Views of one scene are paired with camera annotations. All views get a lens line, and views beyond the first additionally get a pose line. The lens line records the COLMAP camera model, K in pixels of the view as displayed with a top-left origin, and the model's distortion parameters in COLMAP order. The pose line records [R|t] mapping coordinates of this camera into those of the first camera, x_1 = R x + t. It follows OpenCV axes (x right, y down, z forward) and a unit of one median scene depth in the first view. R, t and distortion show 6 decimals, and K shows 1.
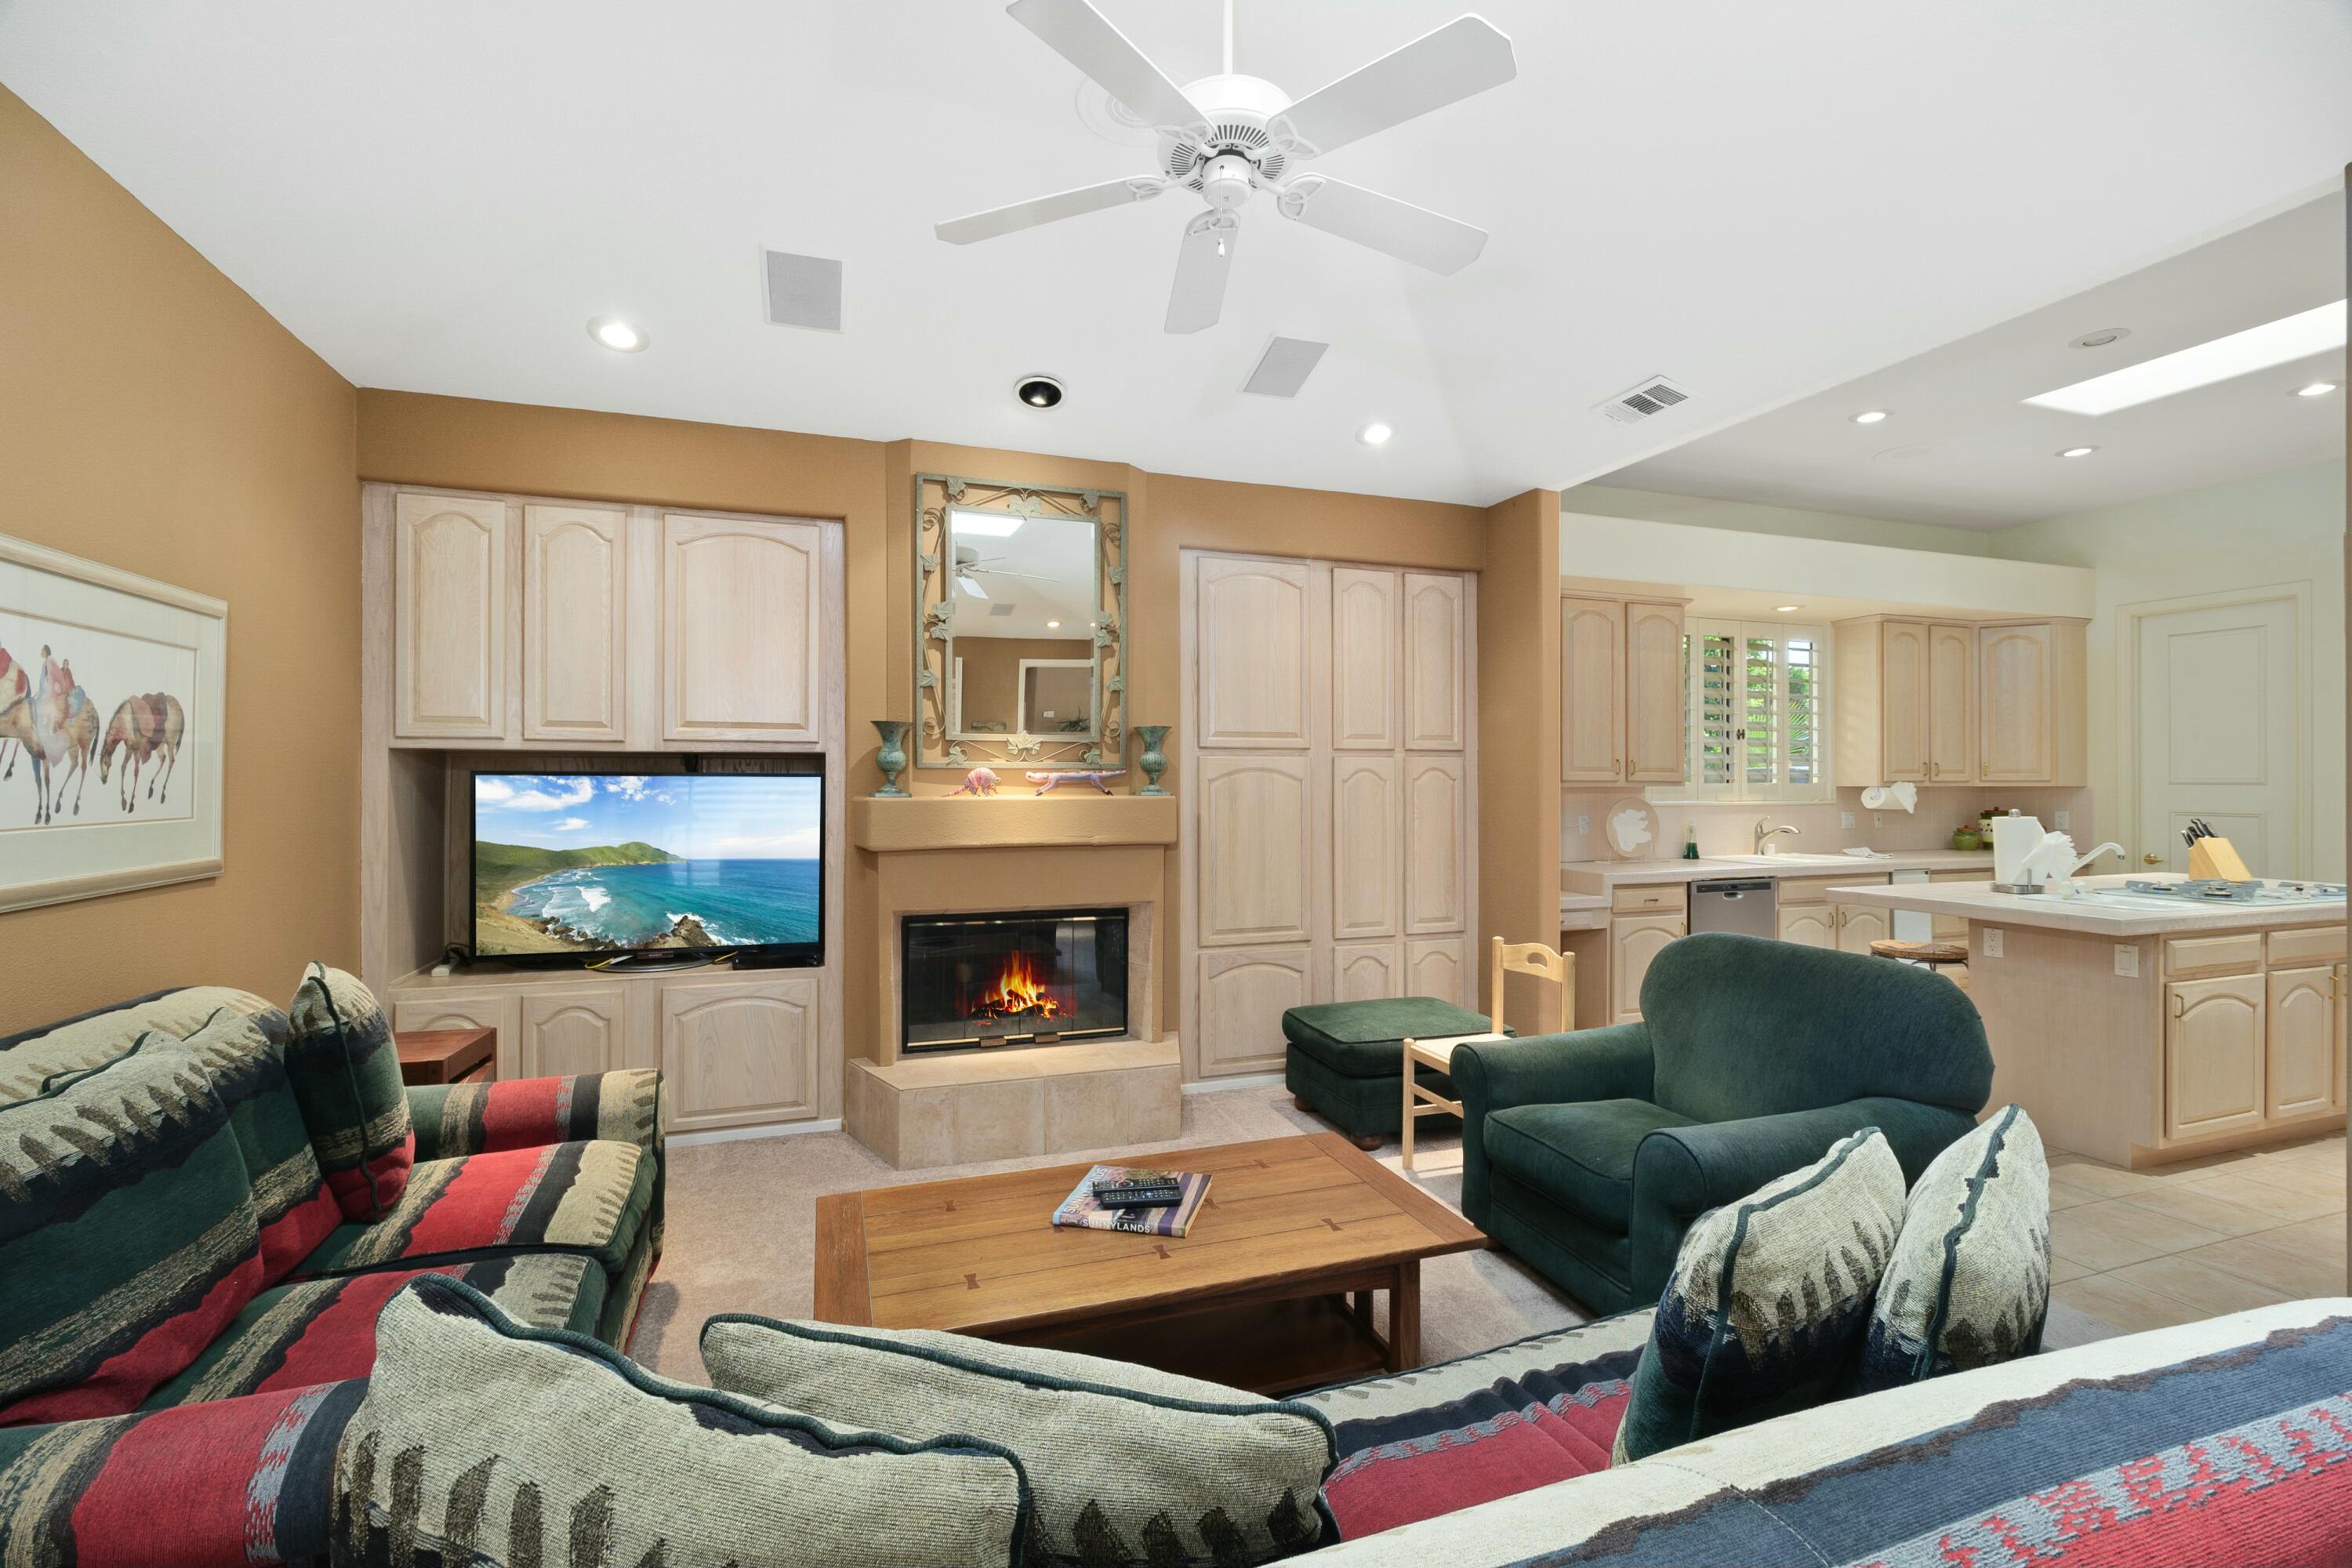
lens RADIAL K [[1024.7, 0, 1179.3], [0, 1024.7, 788.9], [0, 0, 1]] dist [0.011266, -0.000156]
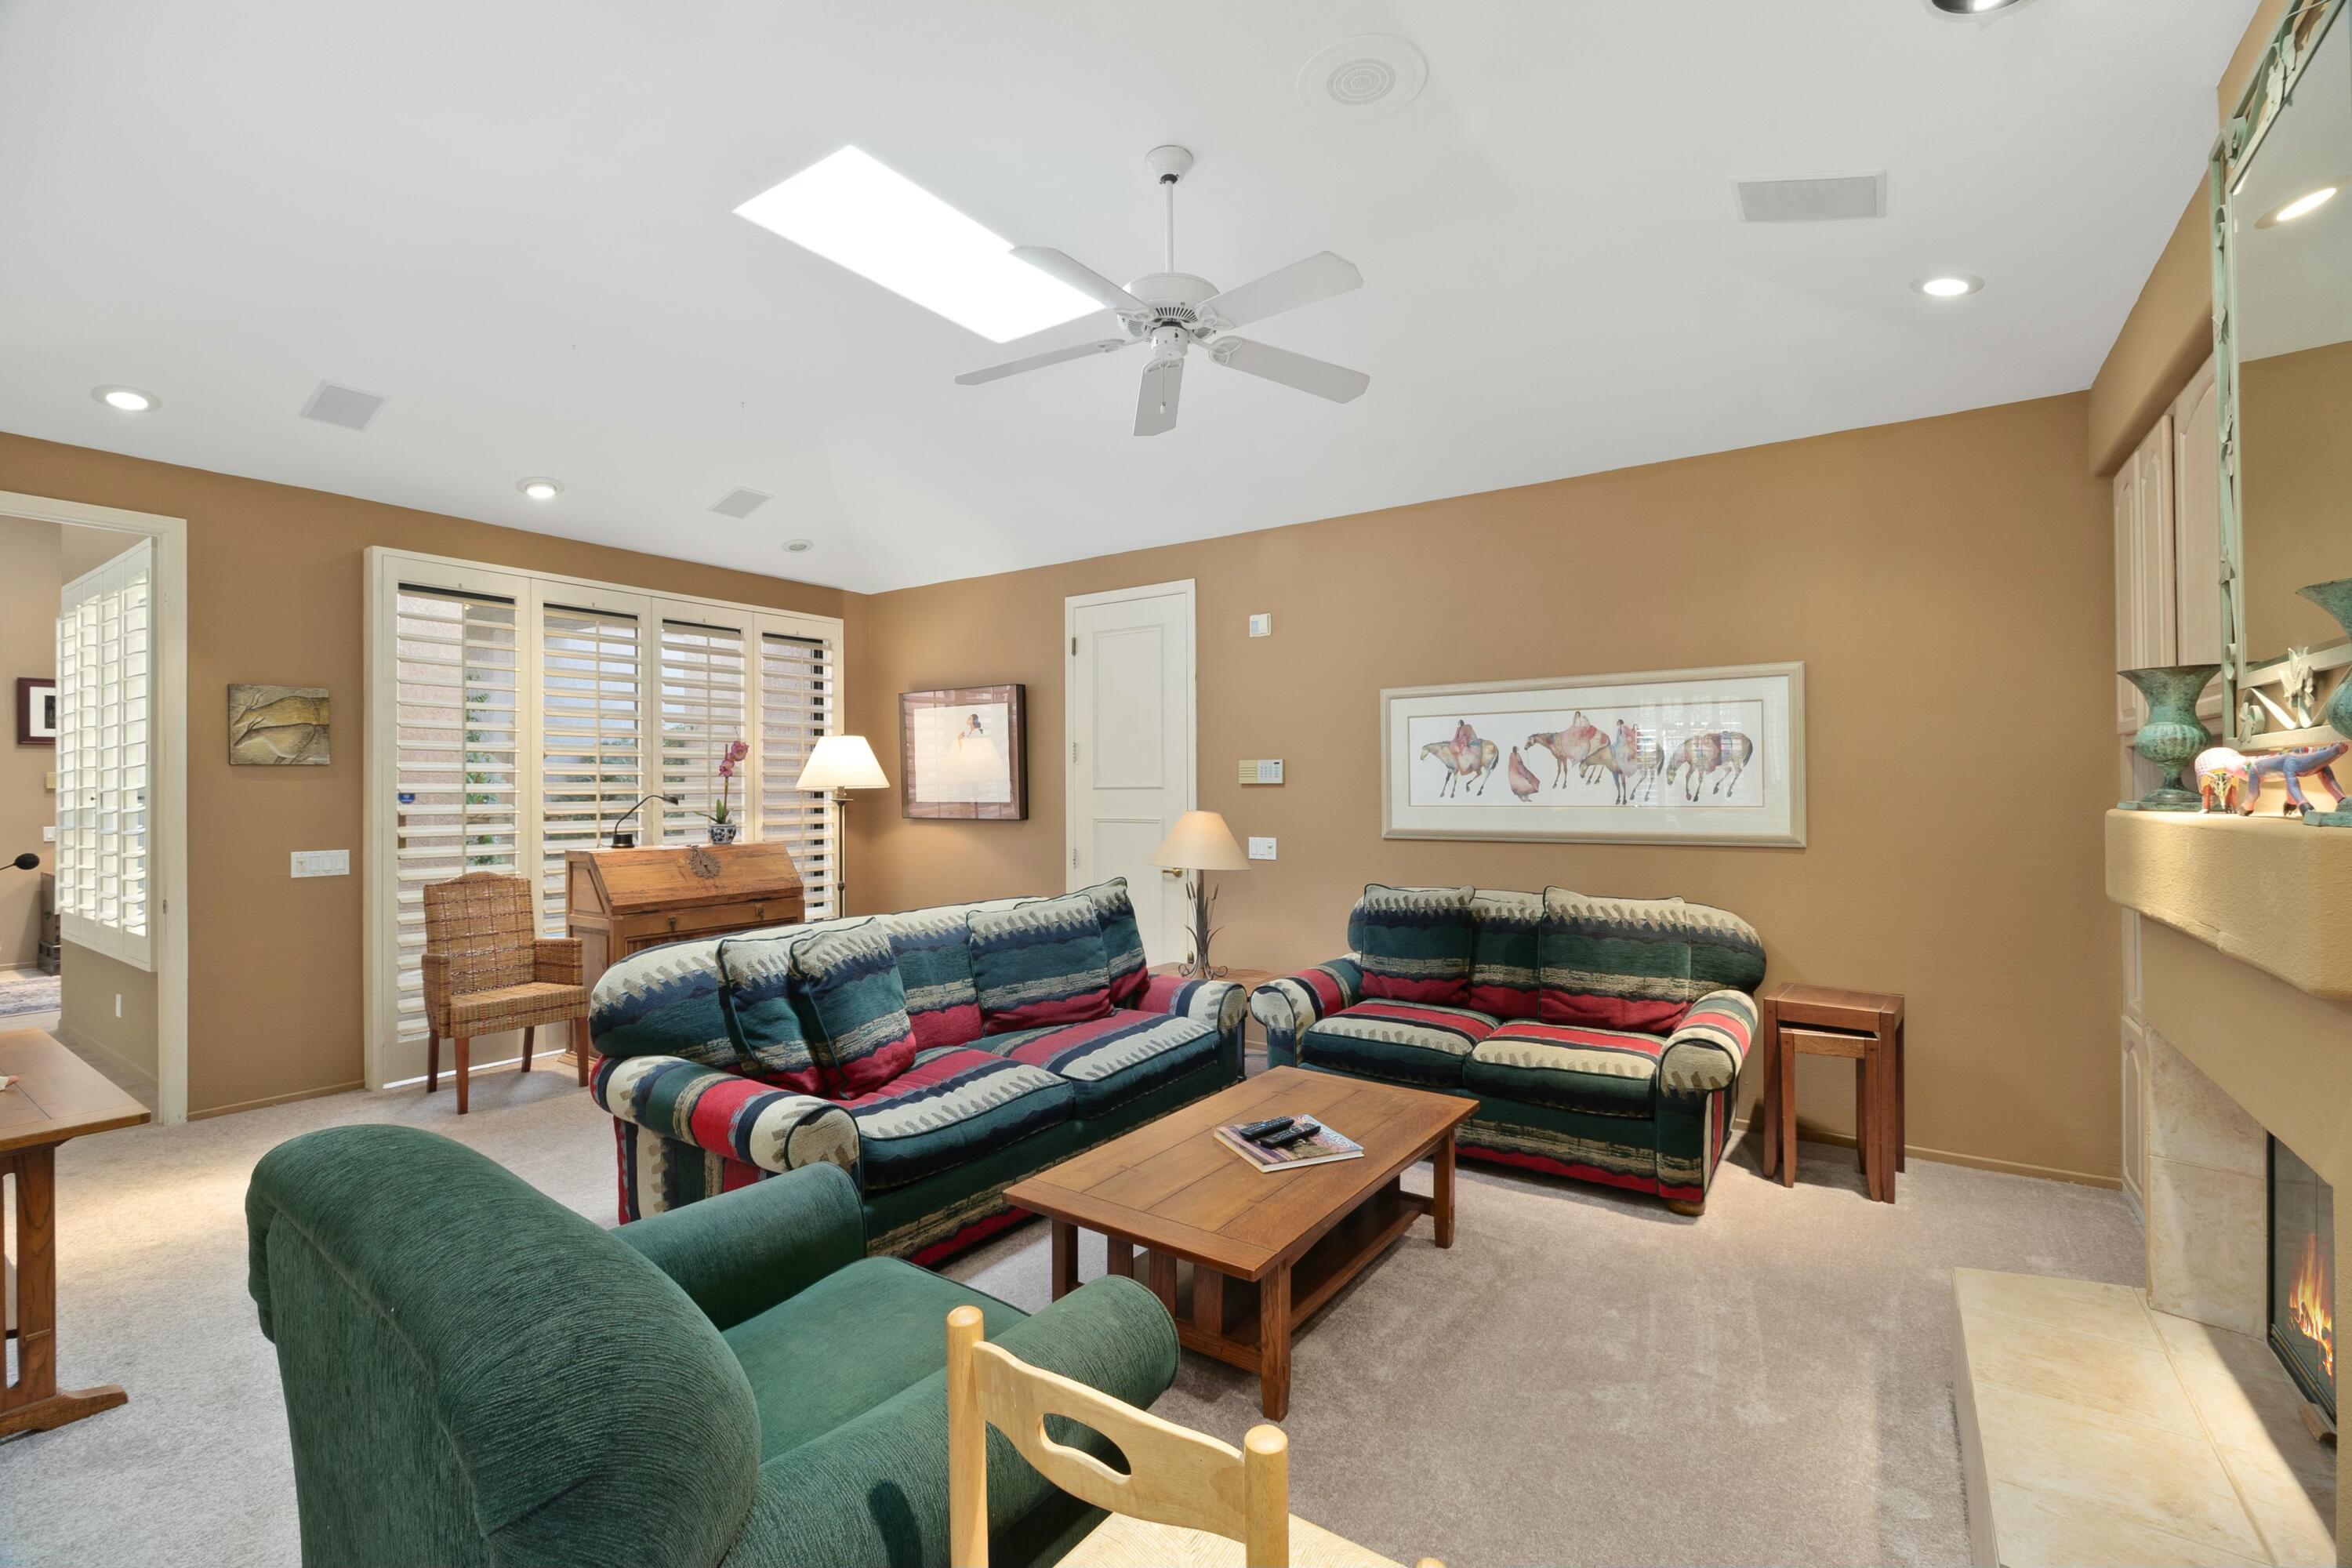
lens RADIAL K [[1024.7, 0, 1183.8], [0, 1024.7, 780.3], [0, 0, 1]] dist [0.011266, -0.000156]
pose [[-0.802246, -0.000014, -0.596994, 0.750212], [0.001346, 0.999997, -0.001832, -0.011237], [0.596992, -0.002274, -0.802244, 1.869302]]
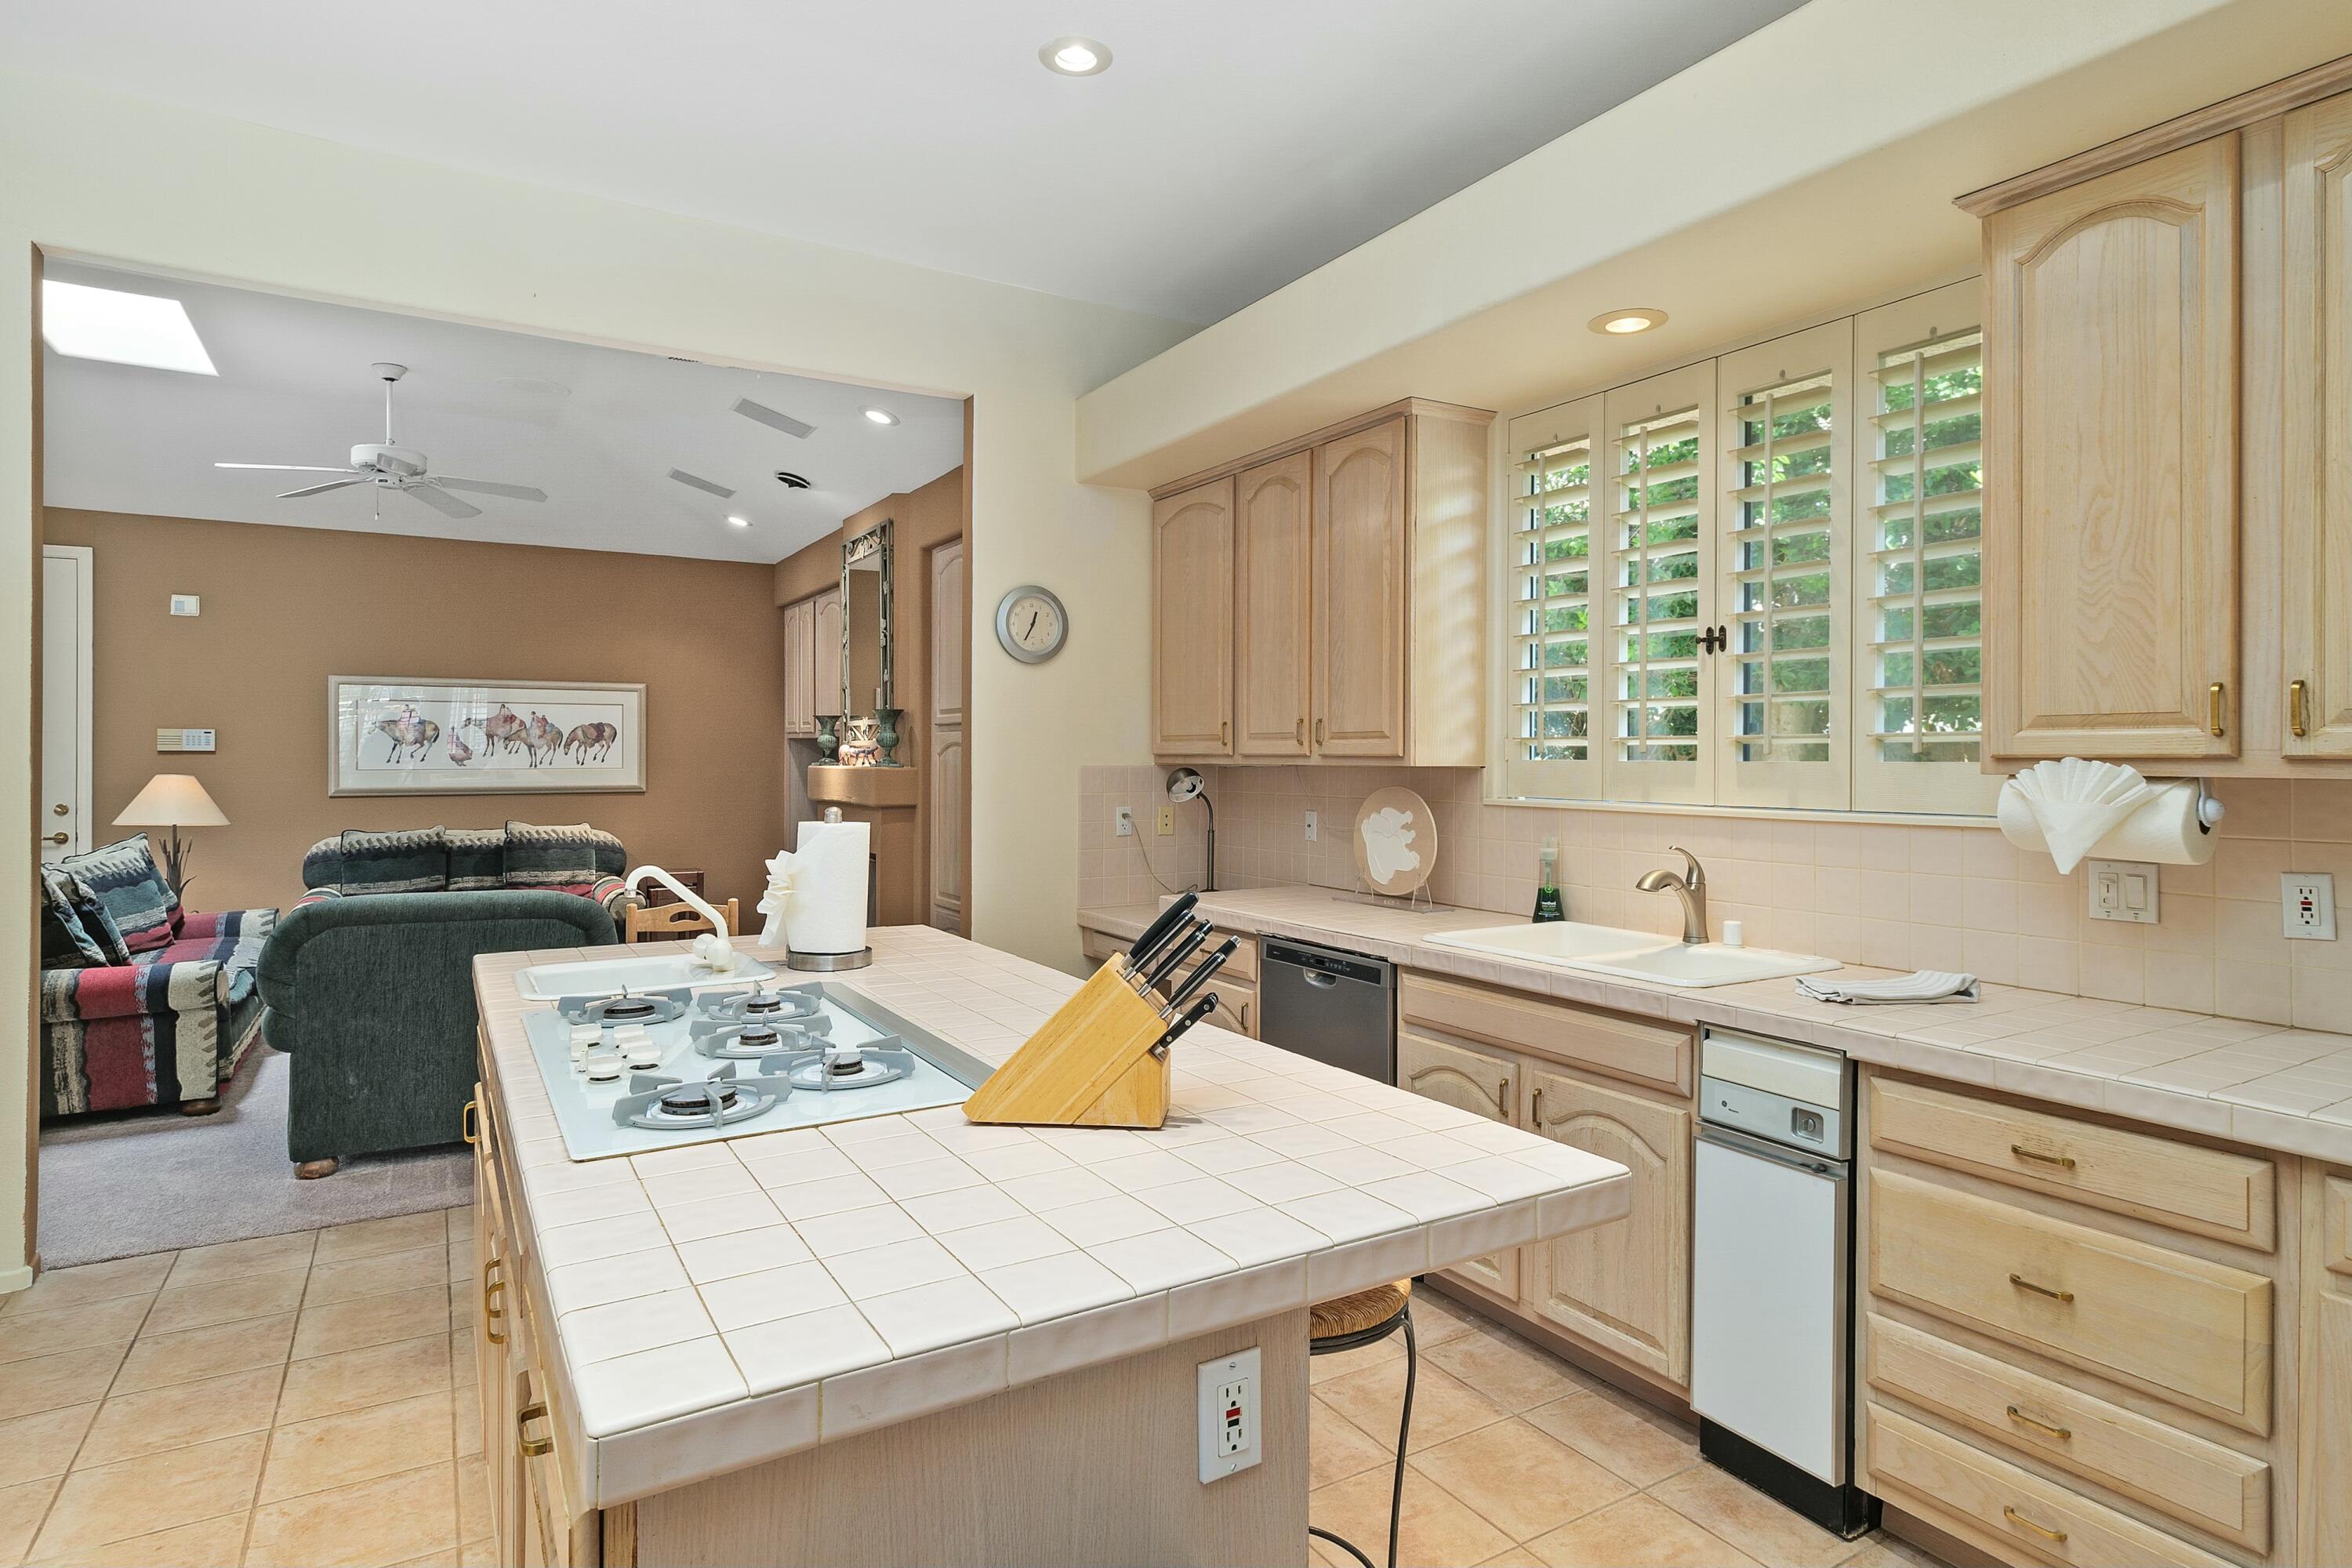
lens RADIAL K [[1233.0, 0, 1193.2], [0, 1233.0, 761.6], [0, 0, 1]] dist [0.004504, 0.000235]
pose [[0.215651, 0.006622, -0.976448, 2.650540], [-0.008420, 0.999952, 0.004922, -0.017658], [0.976434, 0.007160, 0.215697, 1.885228]]
